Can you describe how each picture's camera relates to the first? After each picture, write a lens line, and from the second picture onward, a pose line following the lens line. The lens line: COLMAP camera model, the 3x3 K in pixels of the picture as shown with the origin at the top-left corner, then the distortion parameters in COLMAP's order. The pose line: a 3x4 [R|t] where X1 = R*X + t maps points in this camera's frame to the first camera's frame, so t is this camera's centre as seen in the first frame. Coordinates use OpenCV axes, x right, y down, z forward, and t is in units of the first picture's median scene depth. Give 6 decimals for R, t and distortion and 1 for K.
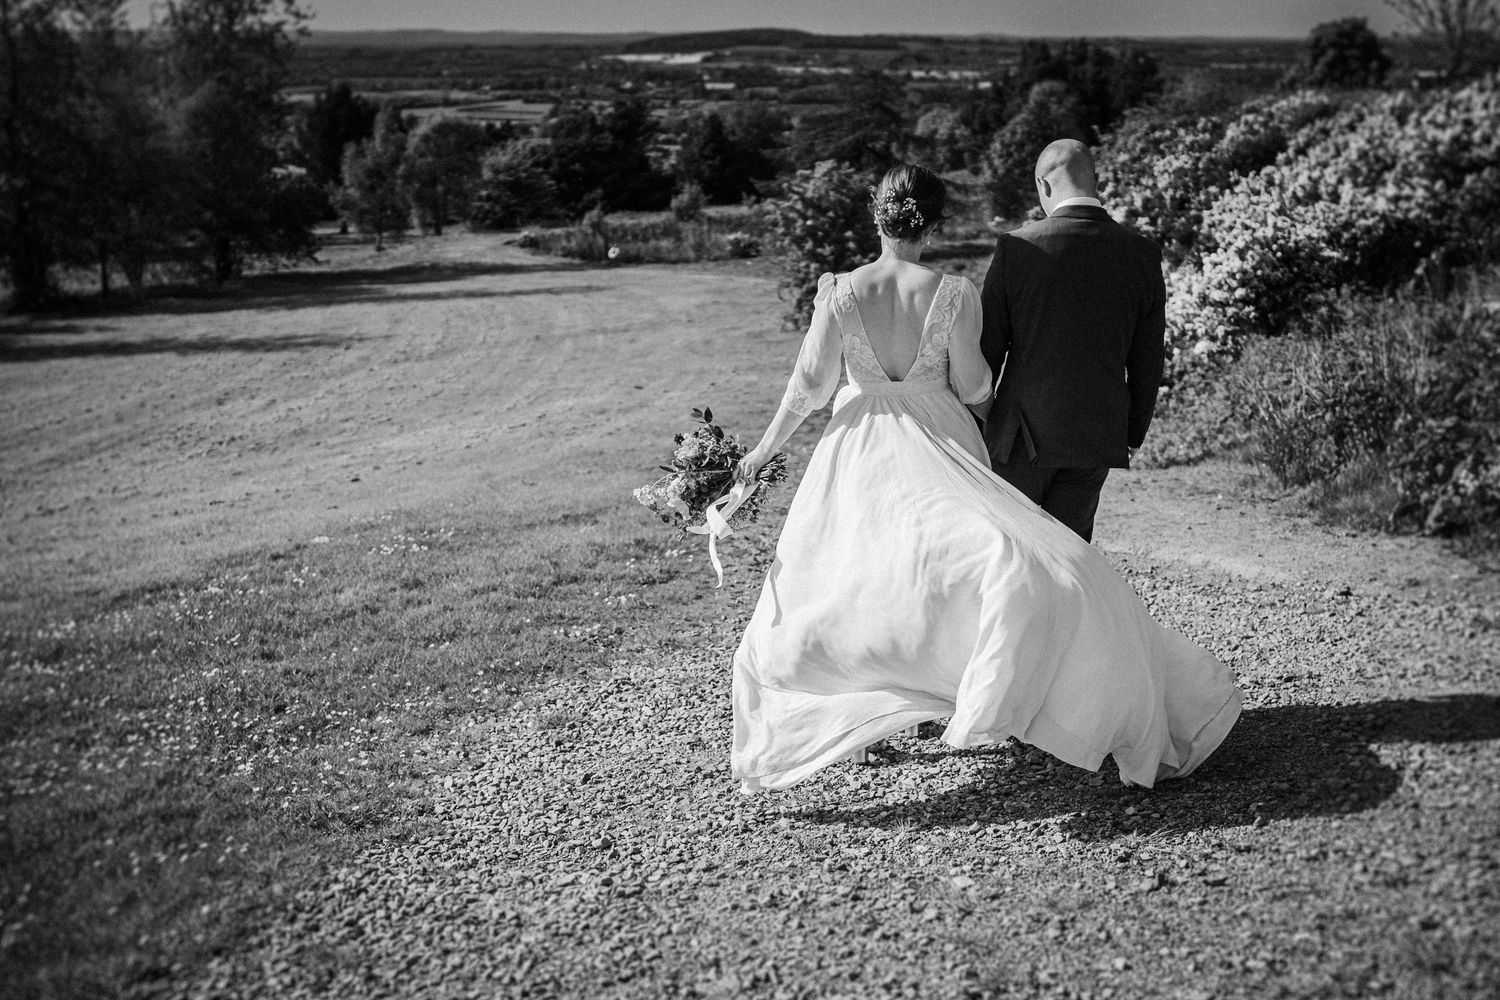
lens RADIAL K [[1539.1, 0, 736.8], [0, 1539.1, 507.4], [0, 0, 1]] dist [0.003113, 0.000000]
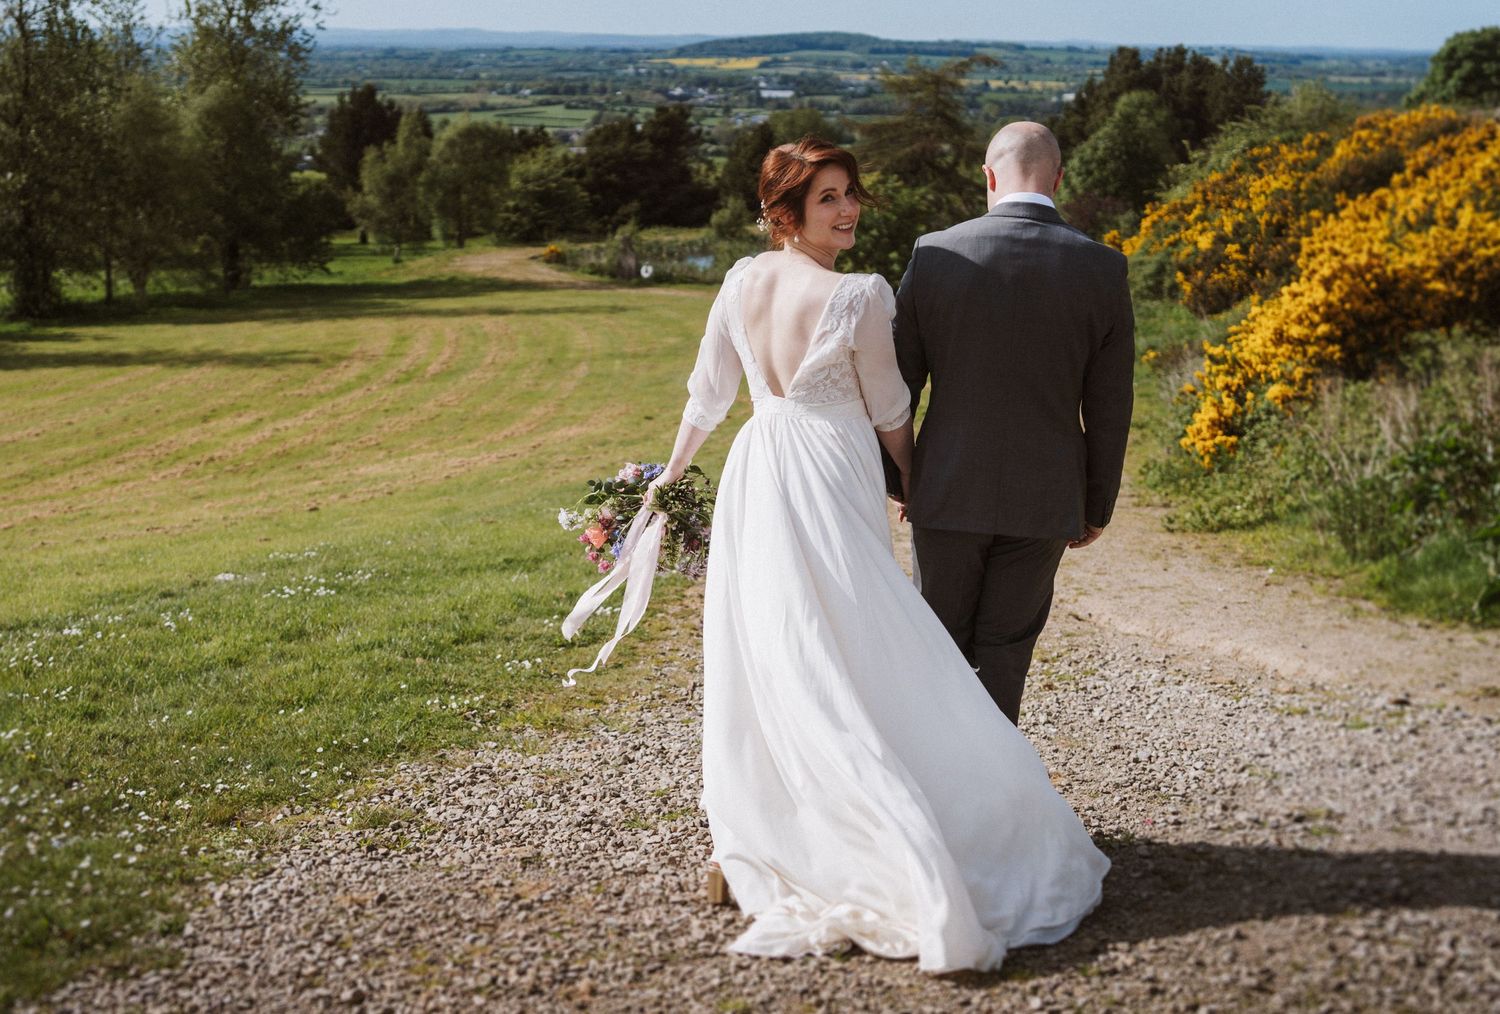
lens RADIAL K [[1485.9, 0, 773.9], [0, 1485.9, 539.8], [0, 0, 1]] dist [0.003353, 0.000000]
pose [[0.995071, 0.039559, -0.090929, 0.101411], [-0.039467, 0.999217, 0.002812, -0.012801], [0.090969, 0.000790, 0.995853, 0.148896]]
